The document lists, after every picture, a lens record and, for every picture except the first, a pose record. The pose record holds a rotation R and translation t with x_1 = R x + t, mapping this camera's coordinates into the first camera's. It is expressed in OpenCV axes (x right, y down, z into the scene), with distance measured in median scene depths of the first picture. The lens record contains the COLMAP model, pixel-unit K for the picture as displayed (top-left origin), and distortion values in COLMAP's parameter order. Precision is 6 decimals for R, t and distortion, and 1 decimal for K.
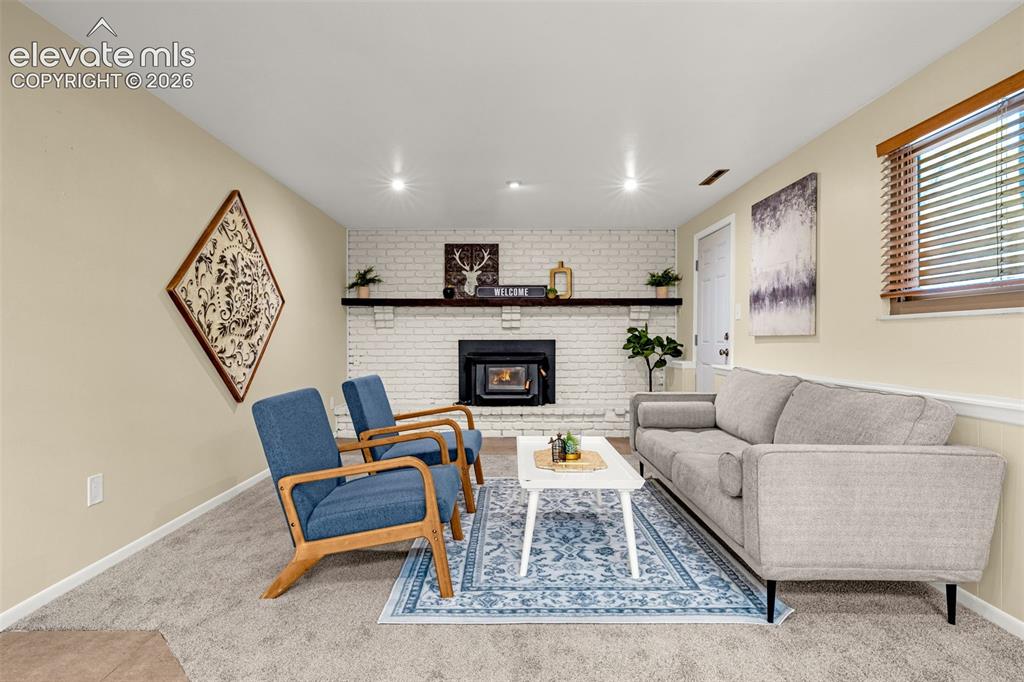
lens RADIAL K [[513.8, 0, 519.9], [0, 513.8, 340.7], [0, 0, 1]] dist [0.002513, -0.000050]
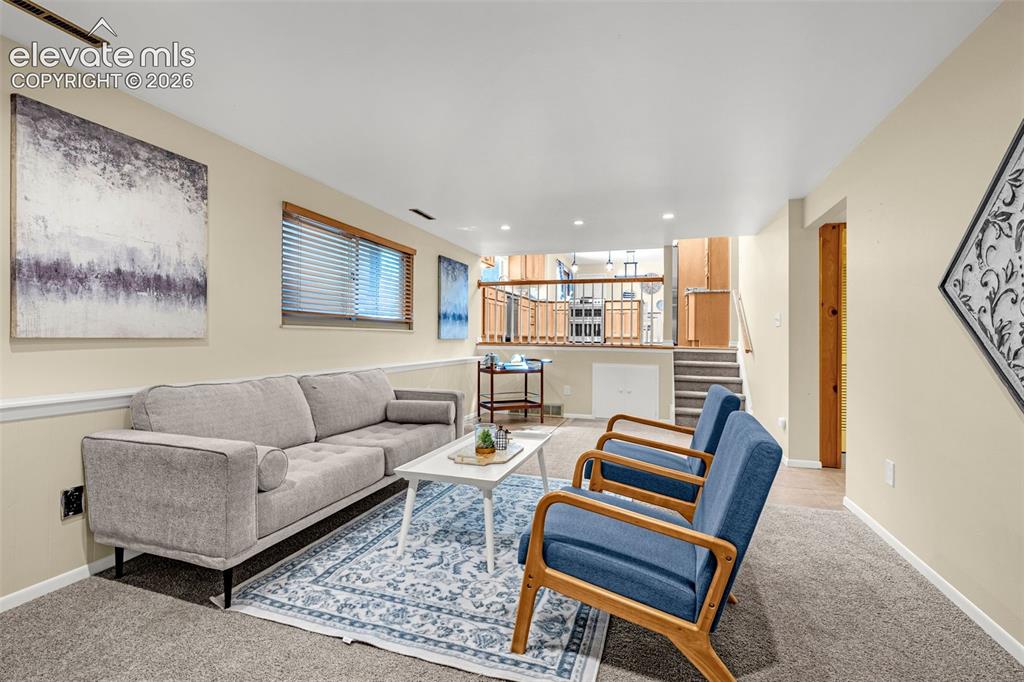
lens RADIAL K [[439.3, 0, 523.0], [0, 439.3, 340.1], [0, 0, 1]] dist [0.001112, -0.000032]
pose [[-0.944060, -0.007395, 0.329692, -0.259284], [-0.005509, 0.999963, 0.006652, -0.017568], [-0.329729, 0.004464, -0.944065, 1.673215]]
